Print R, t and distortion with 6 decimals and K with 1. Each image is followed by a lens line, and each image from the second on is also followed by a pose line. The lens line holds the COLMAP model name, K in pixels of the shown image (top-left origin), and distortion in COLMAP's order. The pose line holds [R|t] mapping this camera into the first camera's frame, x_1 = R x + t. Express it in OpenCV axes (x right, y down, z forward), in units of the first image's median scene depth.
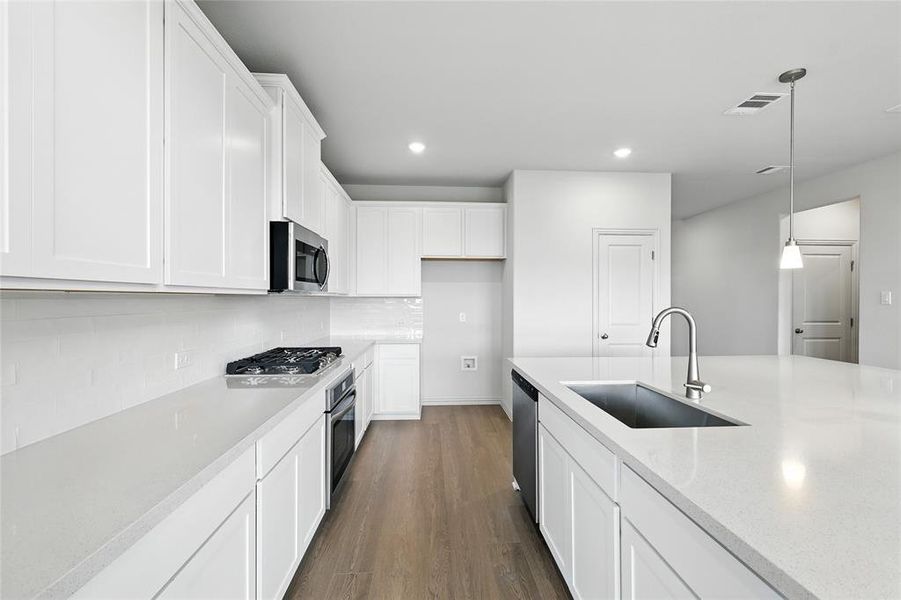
lens RADIAL K [[397.2, 0, 457.9], [0, 397.2, 297.8], [0, 0, 1]] dist [0.005298, -0.000108]
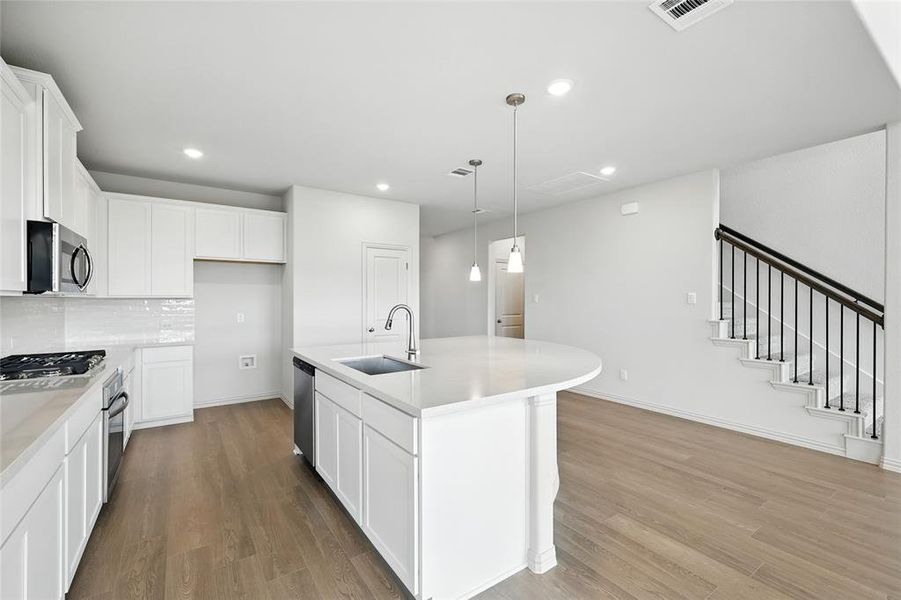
lens RADIAL K [[397.2, 0, 449.9], [0, 397.2, 299.6], [0, 0, 1]] dist [0.005298, -0.000108]
pose [[0.868139, -0.002673, 0.496313, -0.045564], [0.001595, 0.999995, 0.002595, -0.000180], [-0.496318, -0.001461, 0.868140, -0.264017]]
